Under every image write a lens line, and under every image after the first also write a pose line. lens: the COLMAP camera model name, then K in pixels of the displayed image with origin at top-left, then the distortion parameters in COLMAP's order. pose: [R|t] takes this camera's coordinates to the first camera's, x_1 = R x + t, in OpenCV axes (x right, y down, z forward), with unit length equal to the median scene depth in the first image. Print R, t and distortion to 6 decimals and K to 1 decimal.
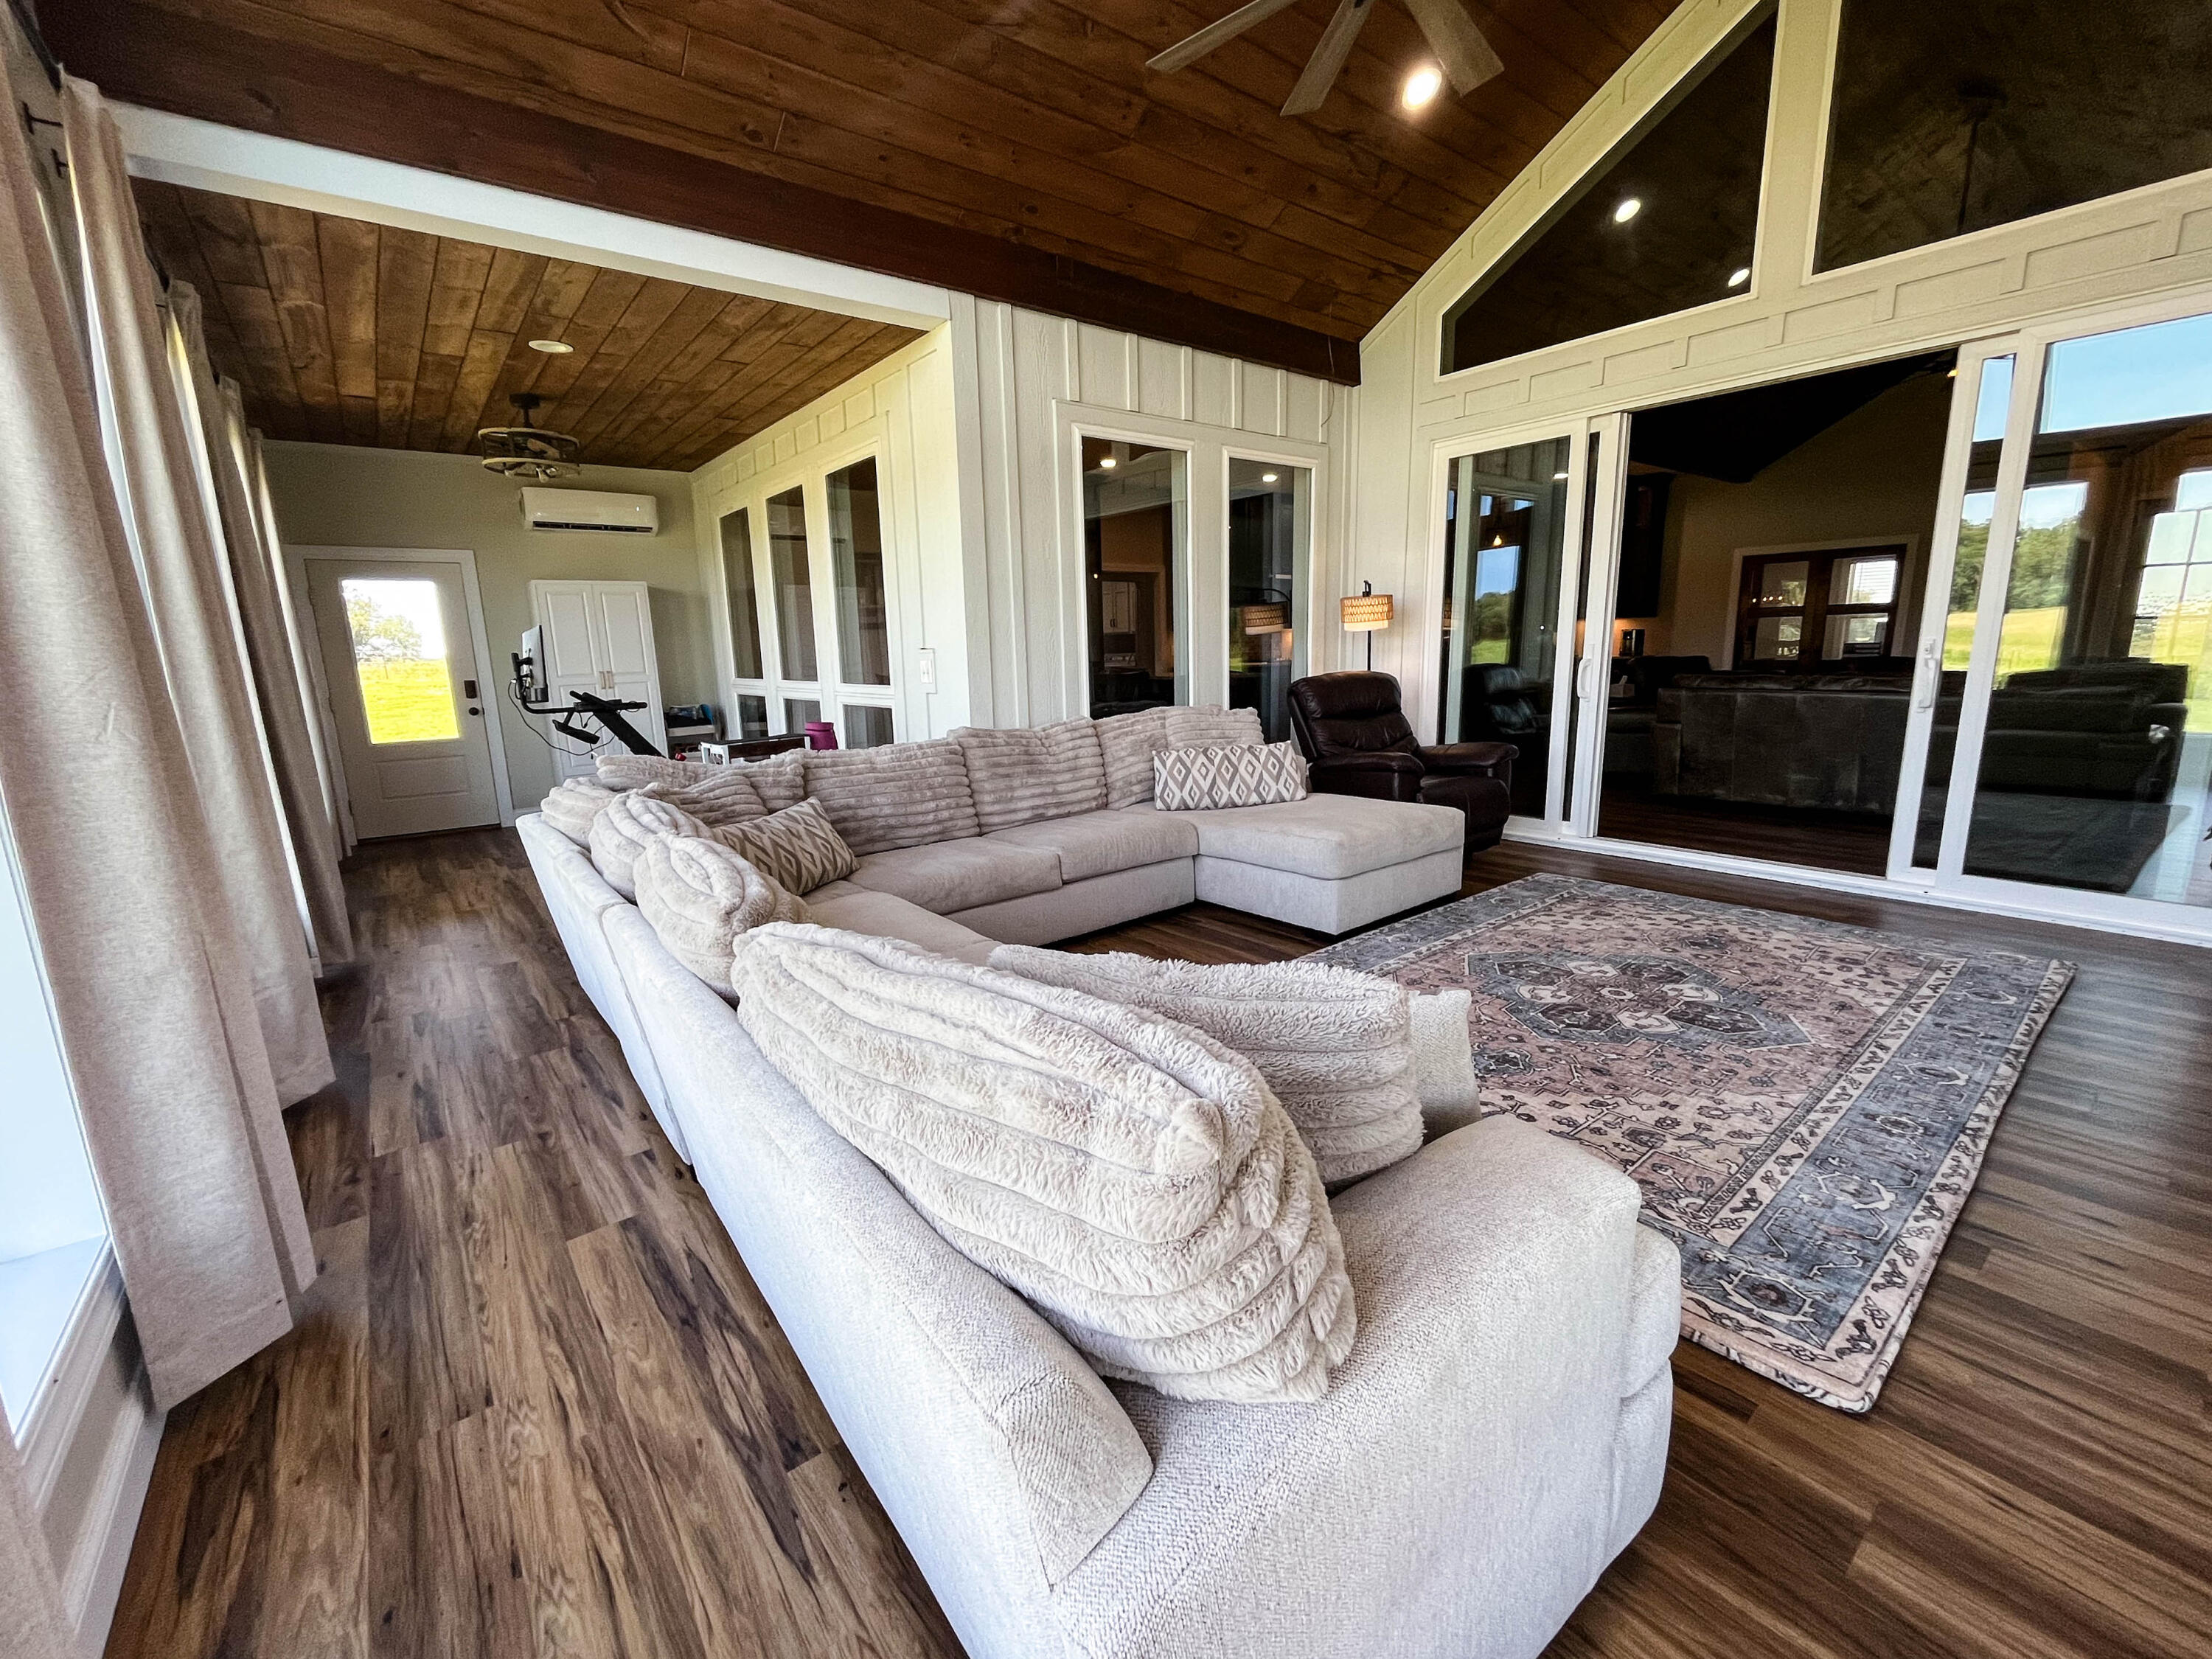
lens RADIAL K [[912.0, 0, 1104.0], [0, 912.0, 832.0], [0, 0, 1]] dist [0.000921, -0.000138]
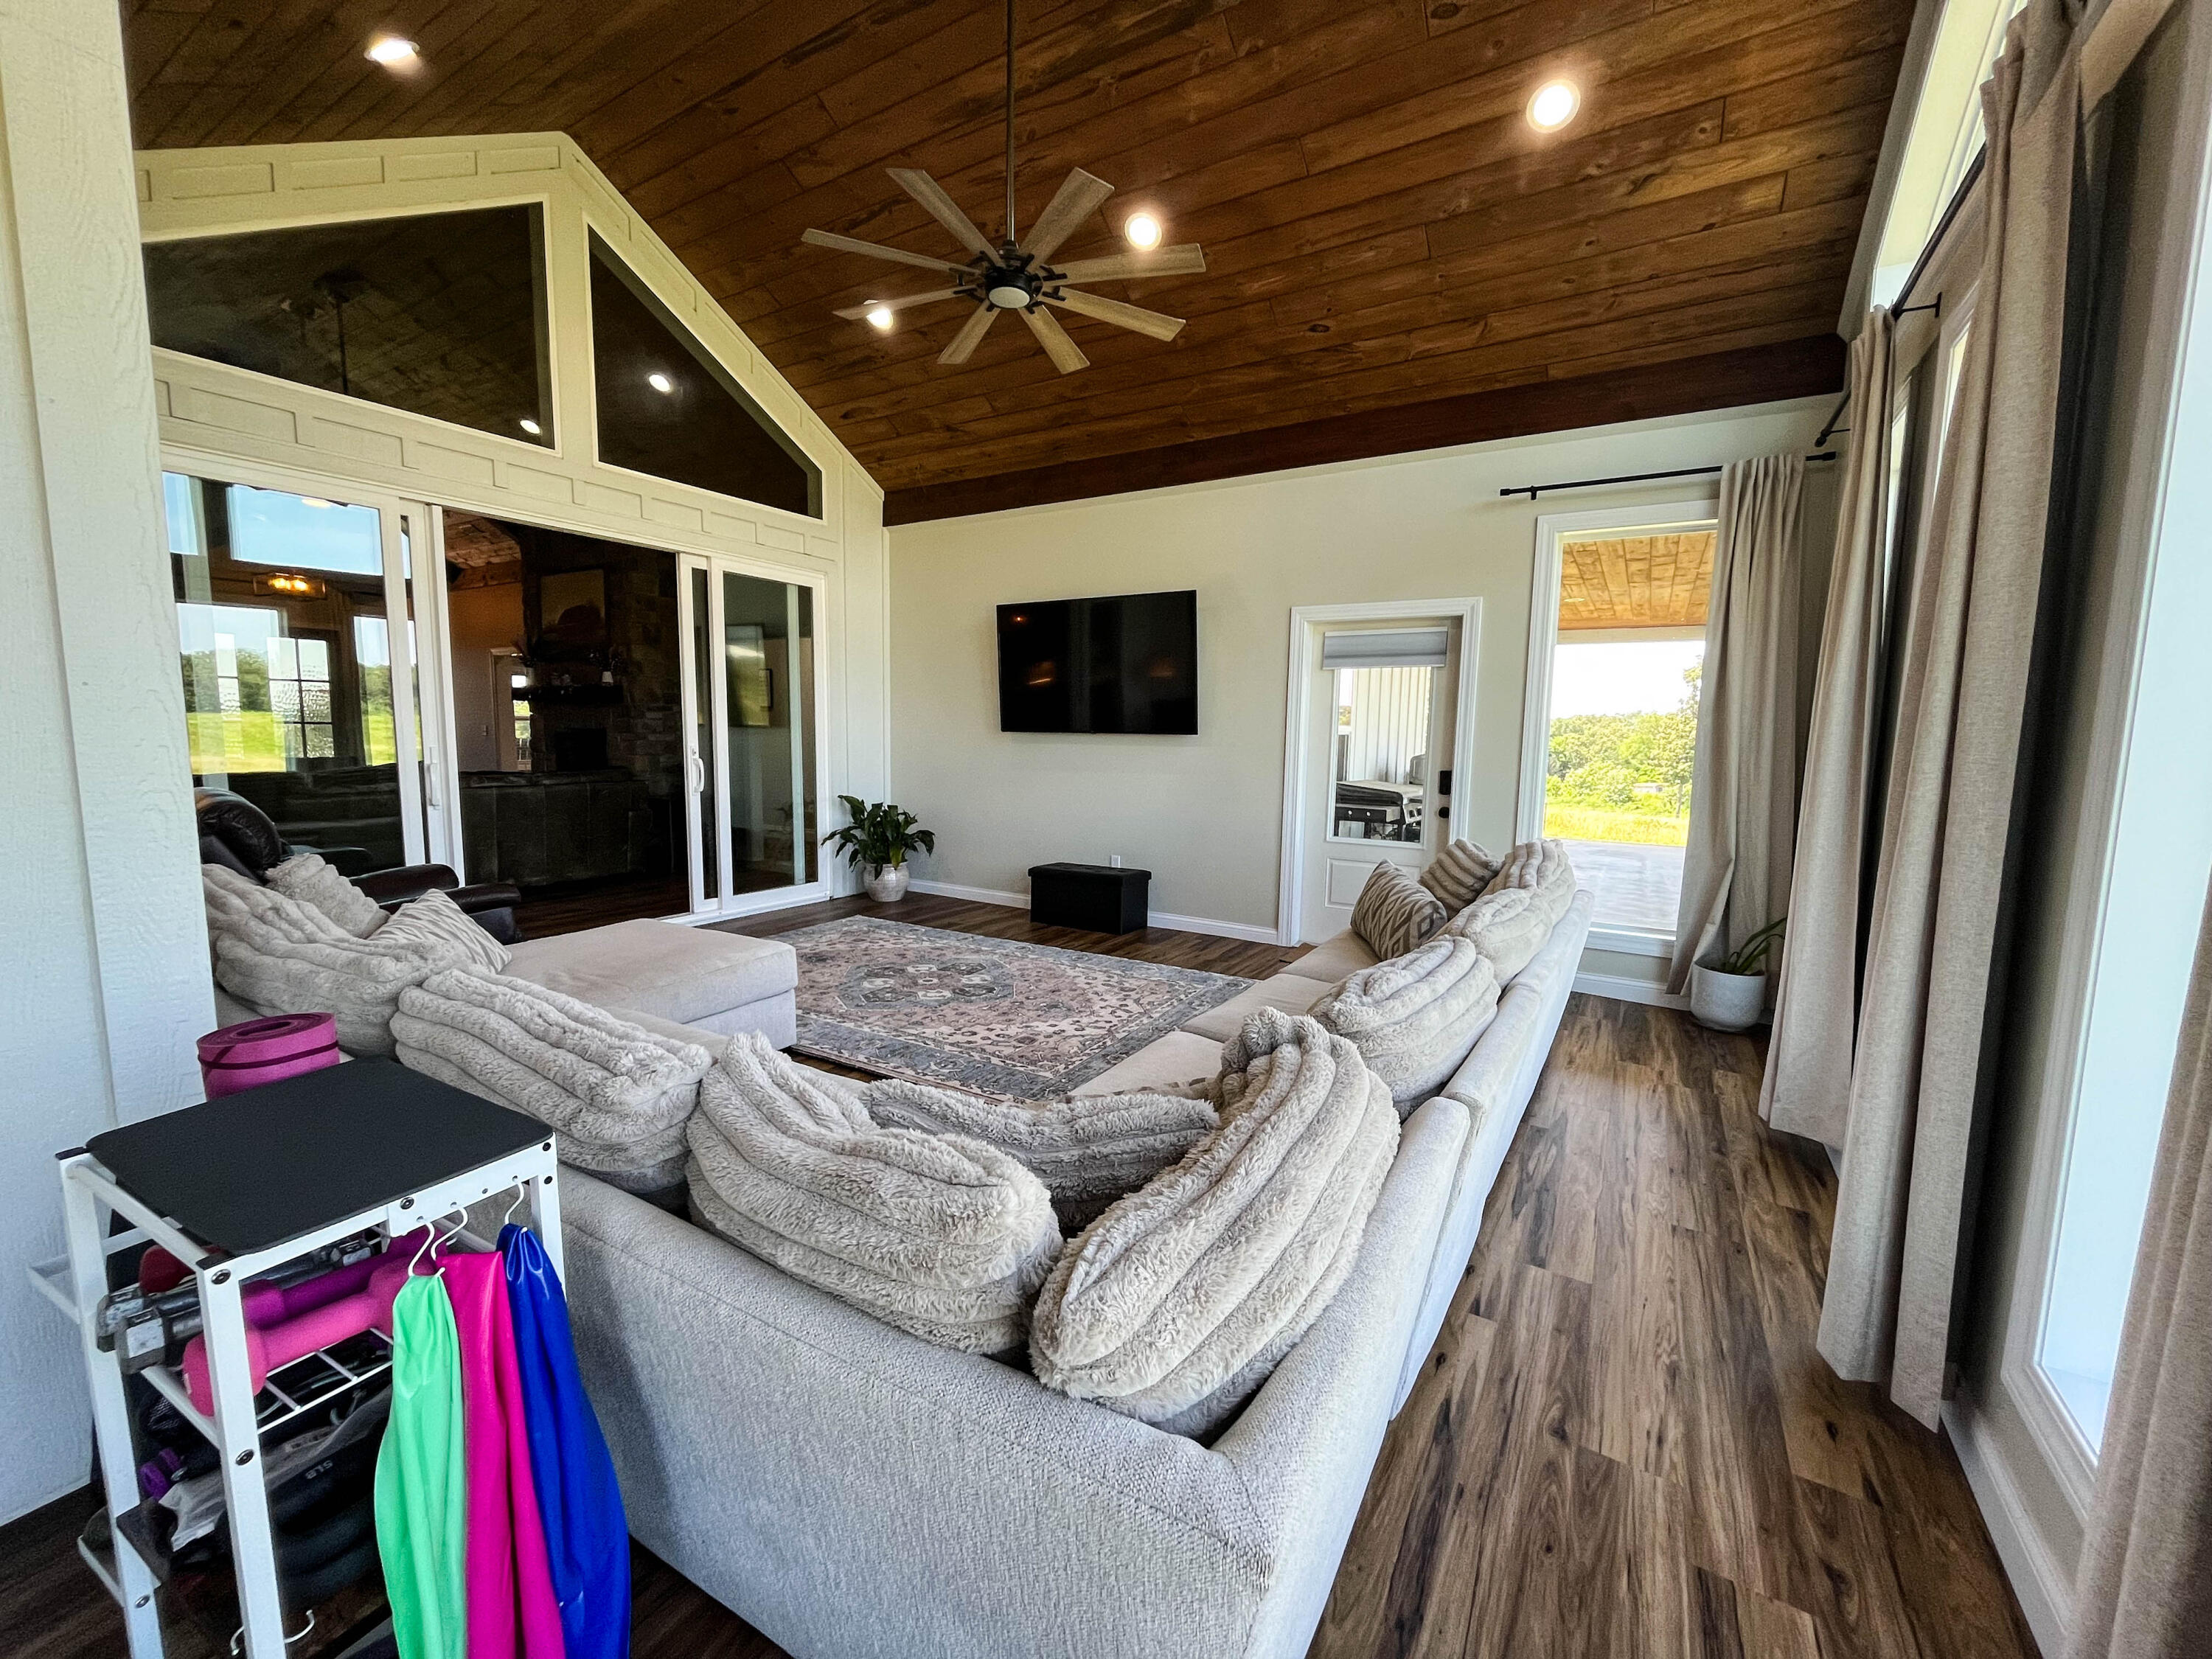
lens RADIAL K [[912.0, 0, 1097.5], [0, 912.0, 833.6], [0, 0, 1]] dist [0.000921, -0.000138]
pose [[-0.352102, -0.083771, 0.932205, -1.011972], [0.180024, 0.971328, 0.155283, -0.267379], [-0.918485, 0.222494, -0.326926, 1.329137]]
